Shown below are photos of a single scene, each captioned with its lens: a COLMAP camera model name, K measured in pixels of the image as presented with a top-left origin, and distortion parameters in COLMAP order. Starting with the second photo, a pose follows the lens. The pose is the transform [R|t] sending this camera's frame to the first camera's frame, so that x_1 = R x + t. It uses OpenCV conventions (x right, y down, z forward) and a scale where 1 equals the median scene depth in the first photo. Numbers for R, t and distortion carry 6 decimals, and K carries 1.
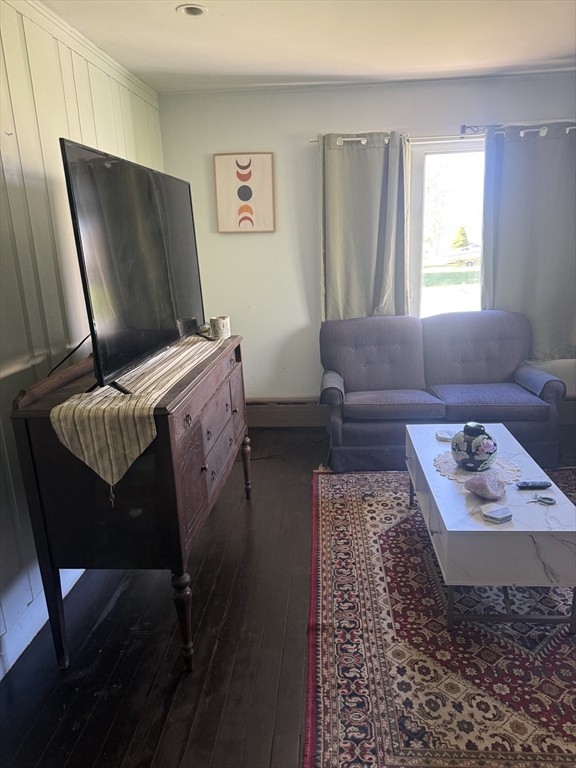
lens RADIAL K [[549.7, 0, 284.5], [0, 549.7, 385.4], [0, 0, 1]] dist [0.049873, -0.062951]
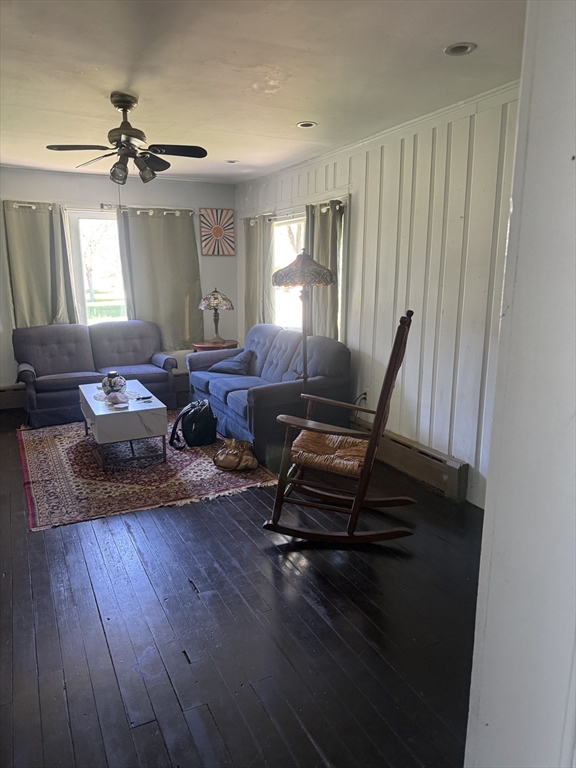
lens RADIAL K [[549.7, 0, 291.6], [0, 549.7, 389.1], [0, 0, 1]] dist [0.049873, -0.062951]
pose [[0.854140, -0.074147, 0.514731, -0.072863], [0.103670, 0.994194, -0.028815, 0.170464], [-0.509606, 0.077974, 0.856867, -0.626888]]
